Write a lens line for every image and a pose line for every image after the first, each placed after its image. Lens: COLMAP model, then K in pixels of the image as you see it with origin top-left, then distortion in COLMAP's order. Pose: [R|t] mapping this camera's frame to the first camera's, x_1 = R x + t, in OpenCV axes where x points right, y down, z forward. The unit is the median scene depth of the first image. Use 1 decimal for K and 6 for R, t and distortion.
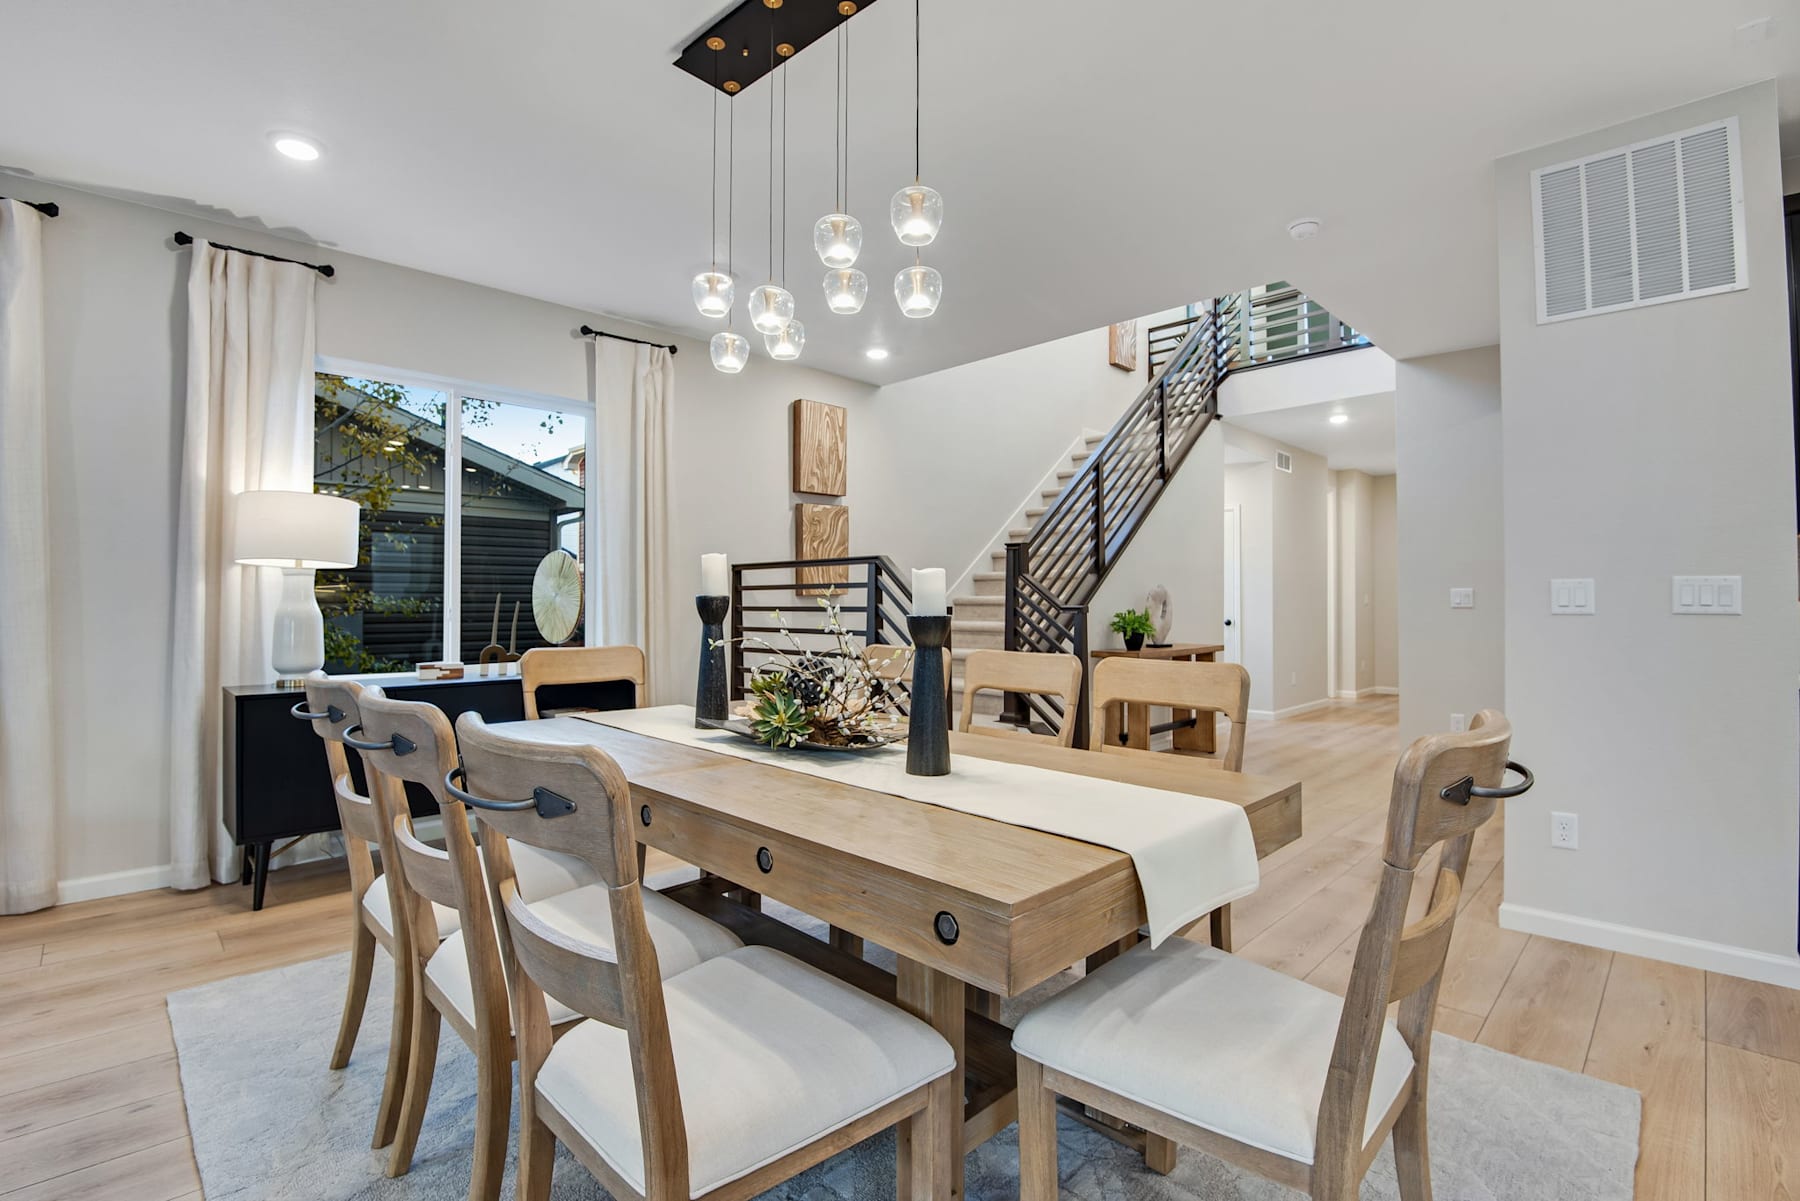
lens RADIAL K [[825.9, 0, 895.4], [0, 825.9, 589.3], [0, 0, 1]] dist [-0.002452, -0.016235]
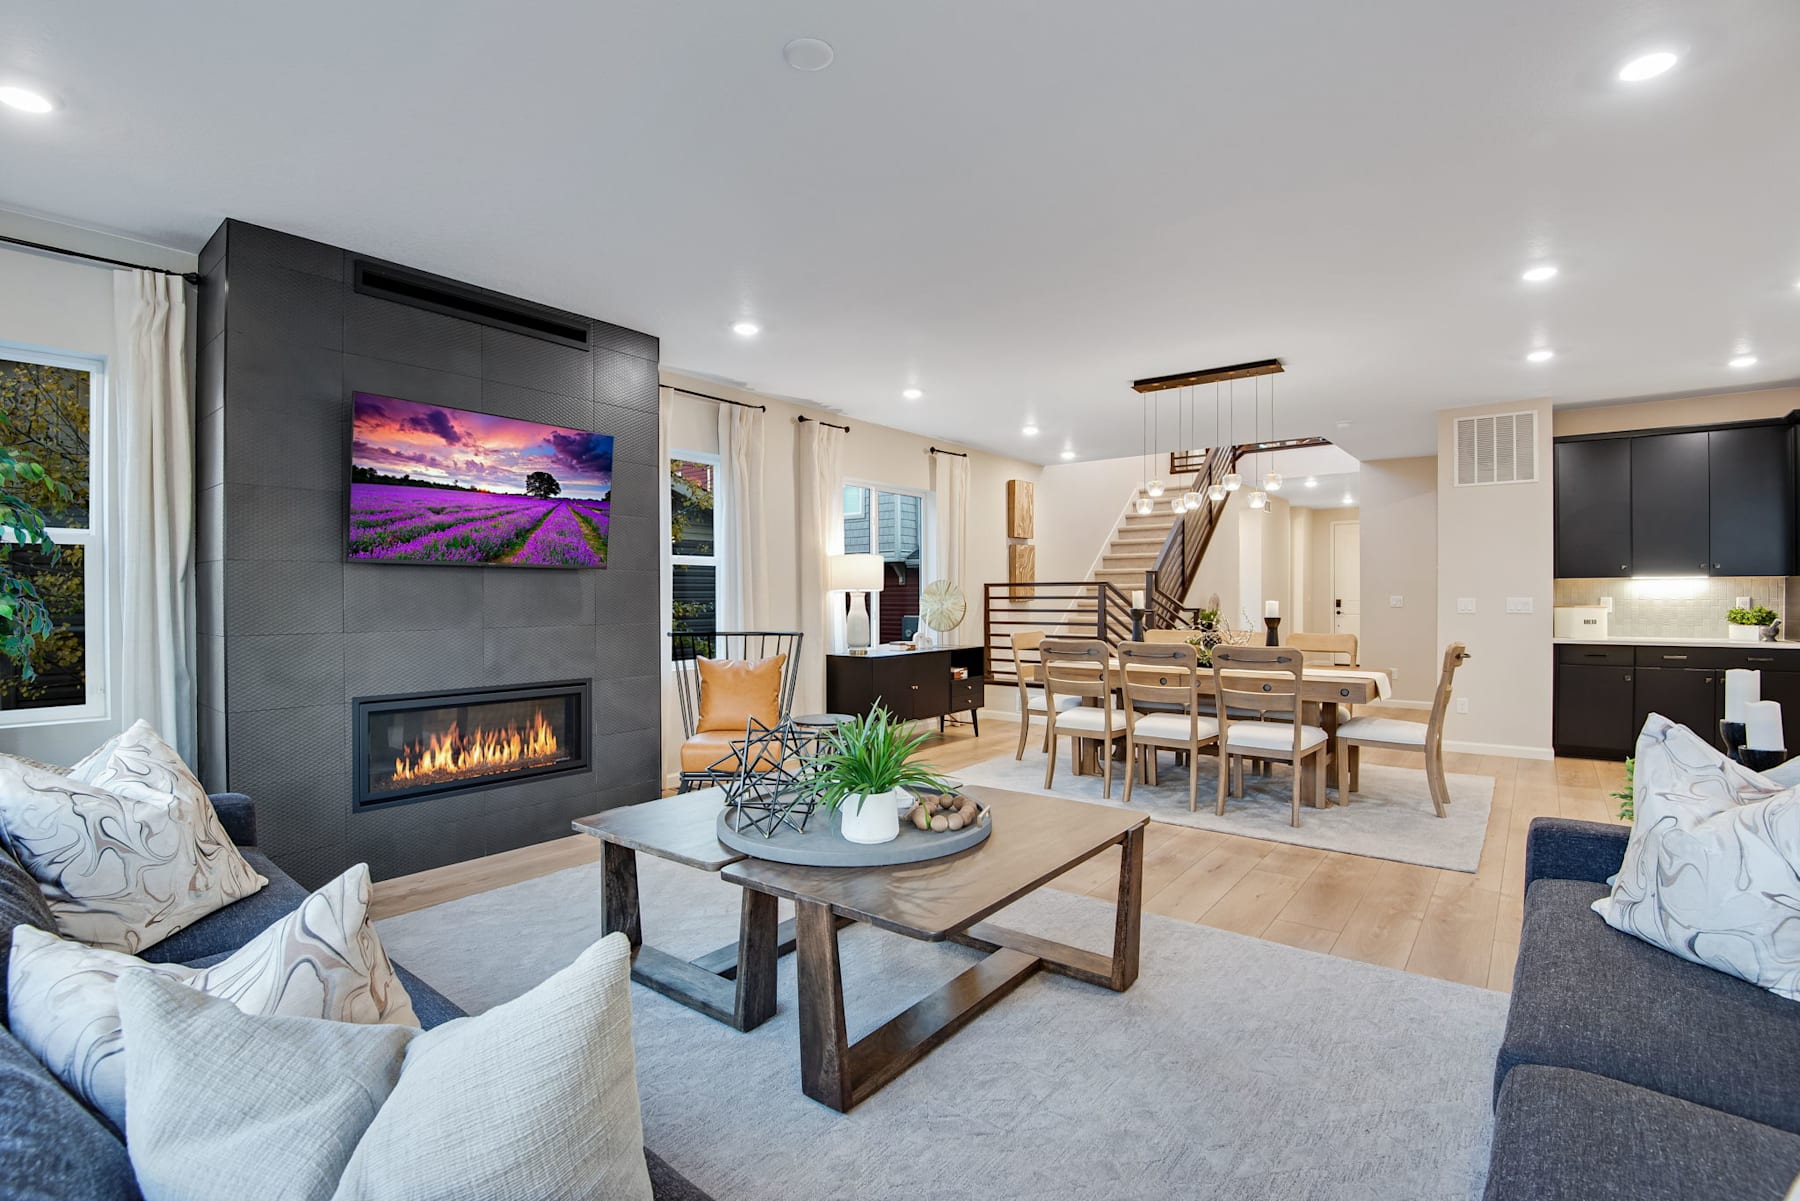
lens RADIAL K [[831.5, 0, 879.4], [0, 831.5, 607.6], [0, 0, 1]] dist [-0.009931, -0.011684]
pose [[0.994355, -0.004814, 0.105998, -0.575948], [0.001690, 0.999562, 0.029541, -0.031168], [-0.106094, -0.029195, 0.993927, -0.615474]]
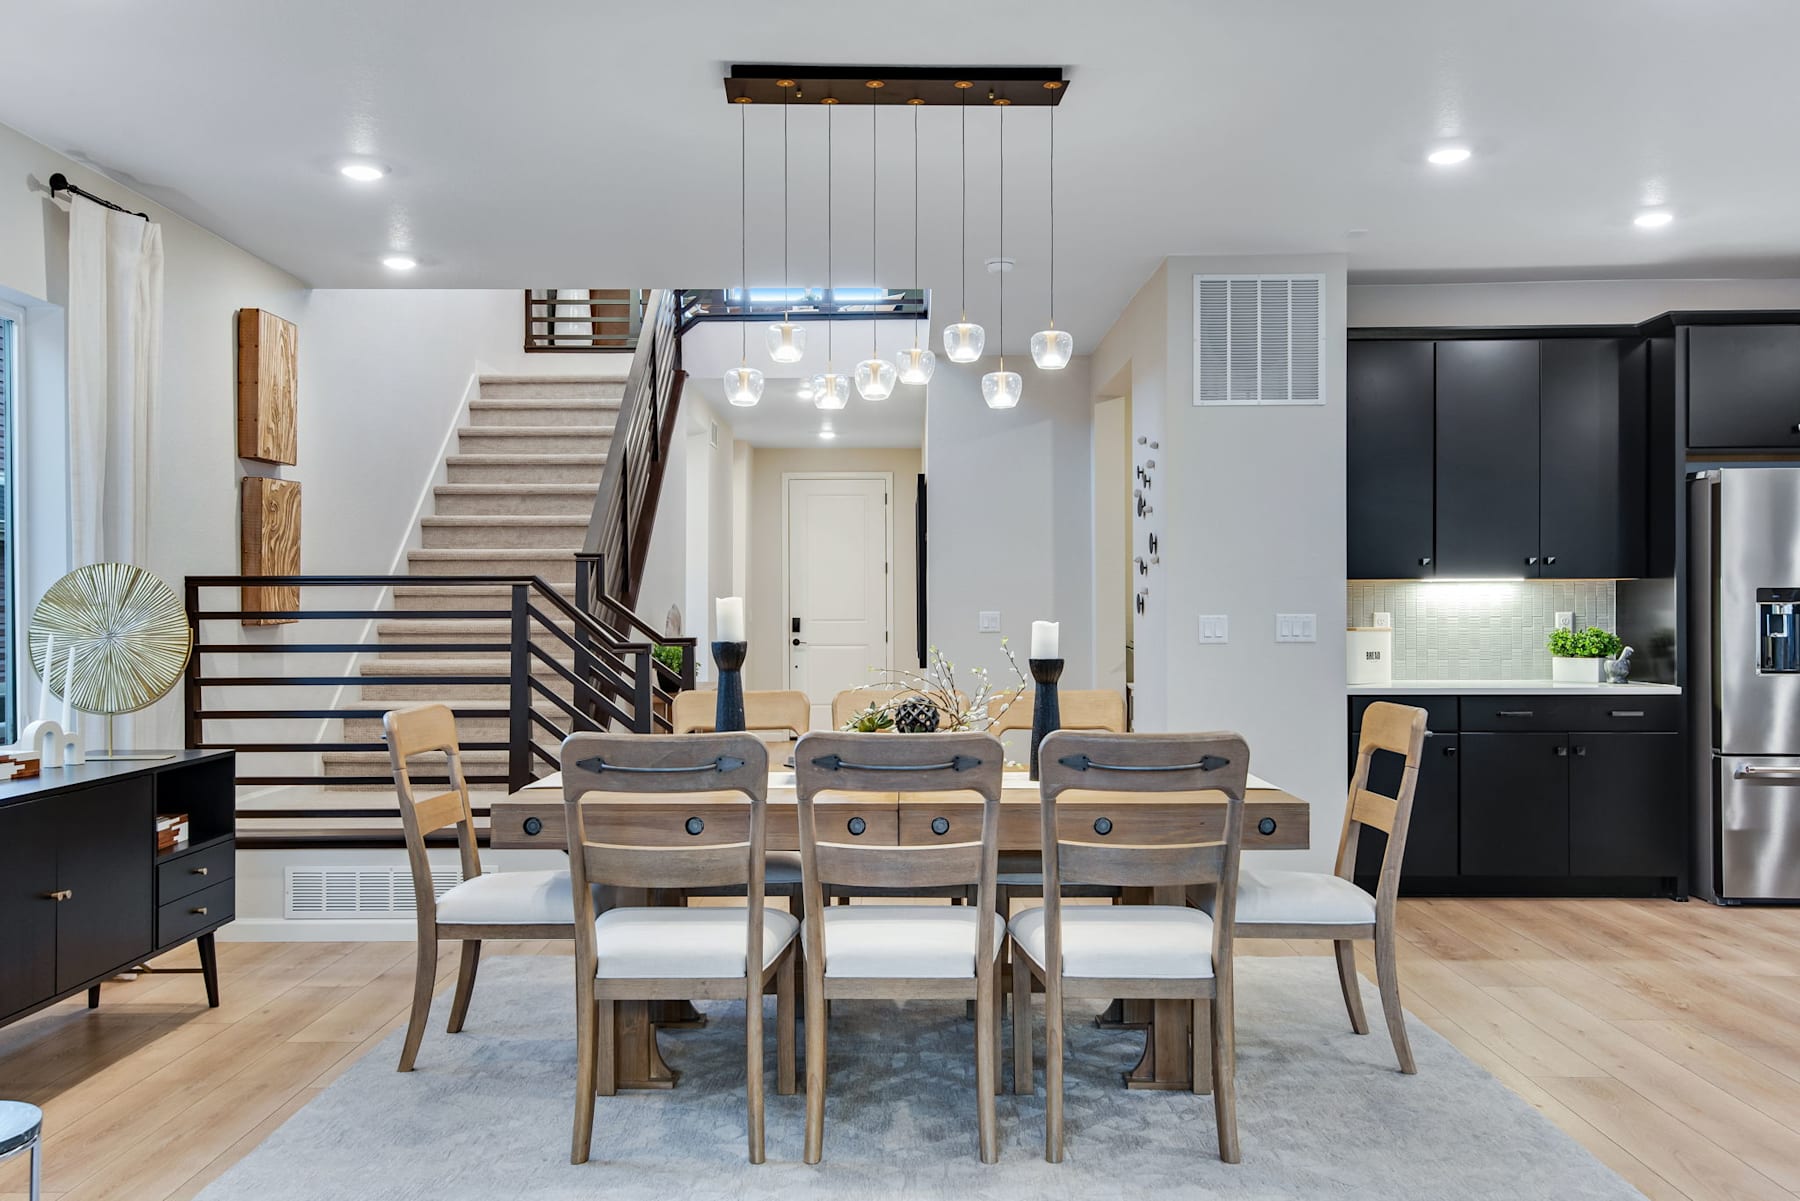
lens RADIAL K [[1584.6, 0, 876.2], [0, 1584.6, 605.9], [0, 0, 1]] dist [0.138388, -0.248758]
pose [[0.717489, -0.000550, 0.696570, -0.654572], [-0.008650, 0.999916, 0.009699, -0.024365], [-0.696517, -0.012984, 0.717423, -0.203646]]
